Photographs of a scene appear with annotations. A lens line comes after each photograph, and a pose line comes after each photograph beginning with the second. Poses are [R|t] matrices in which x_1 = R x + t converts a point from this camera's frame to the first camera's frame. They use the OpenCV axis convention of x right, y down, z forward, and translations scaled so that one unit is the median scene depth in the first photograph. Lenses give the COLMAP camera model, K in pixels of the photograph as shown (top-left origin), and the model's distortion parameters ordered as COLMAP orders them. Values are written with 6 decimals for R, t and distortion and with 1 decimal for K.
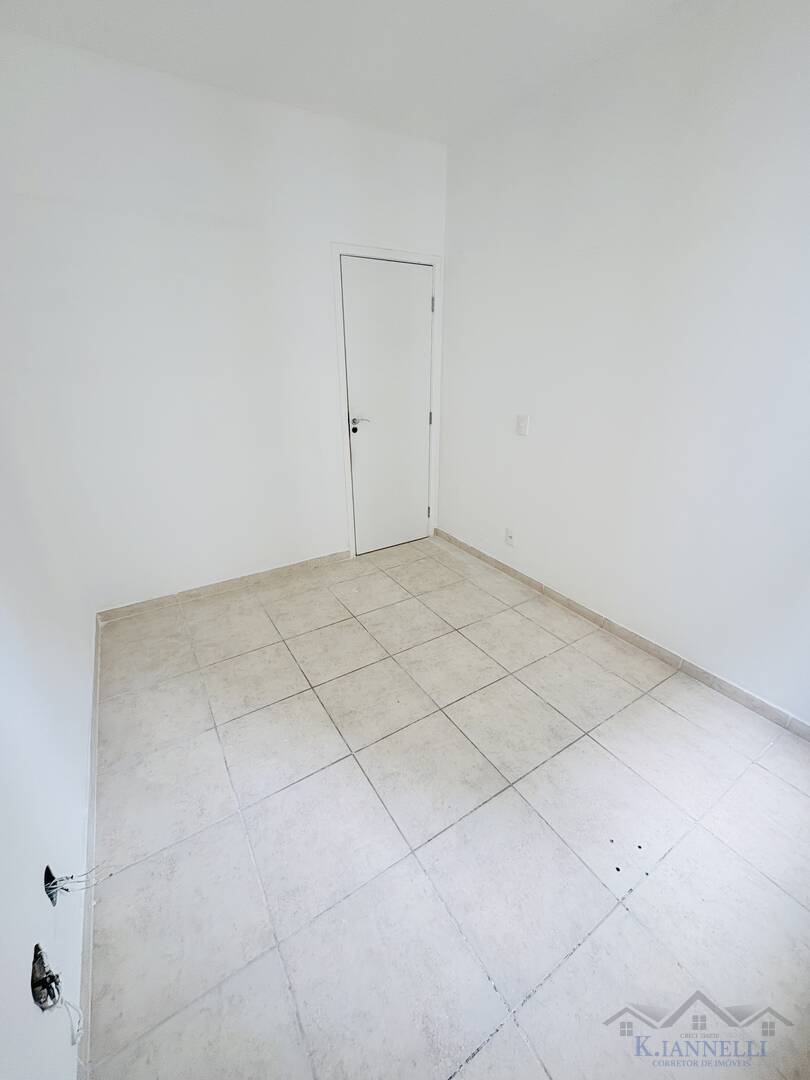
lens RADIAL K [[429.1, 0, 405.0], [0, 429.1, 540.0], [0, 0, 1]] dist [-0.001826, -0.000080]
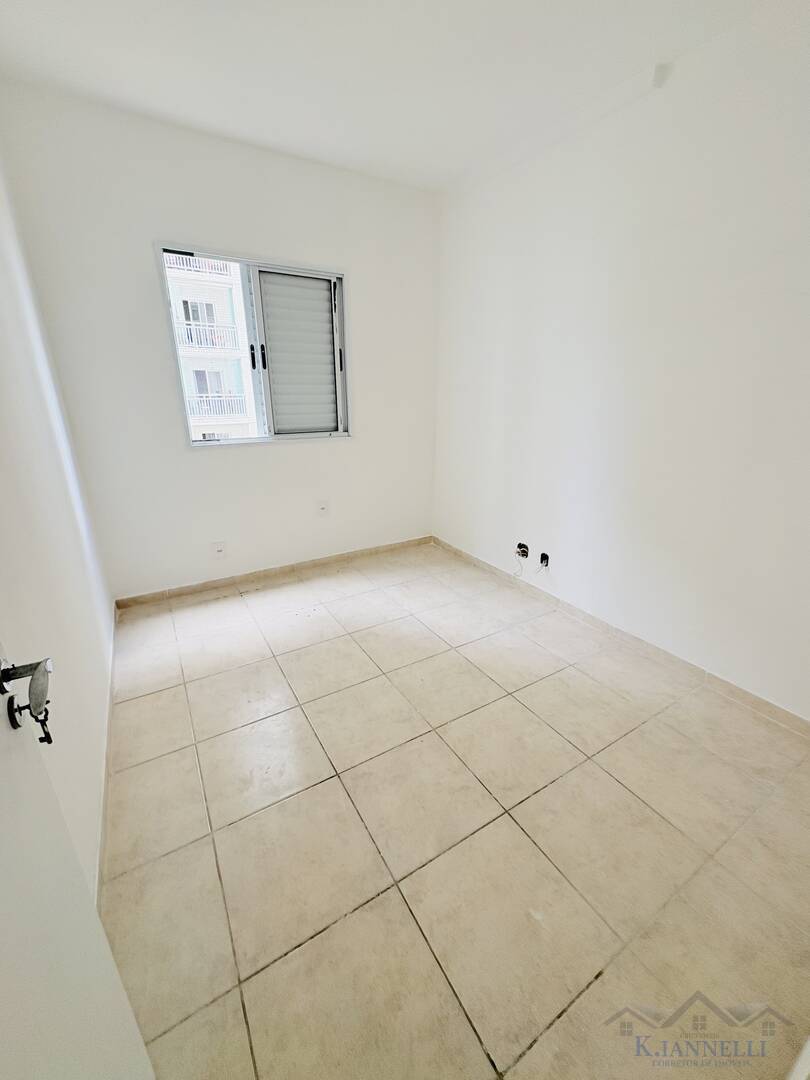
lens RADIAL K [[443.0, 0, 405.3], [0, 443.0, 529.1], [0, 0, 1]] dist [-0.000921, -0.000054]
pose [[-0.999776, -0.006655, 0.020114, 0.006019], [0.008333, 0.749351, 0.662121, -0.550597], [-0.019479, 0.662140, -0.749127, 1.349687]]
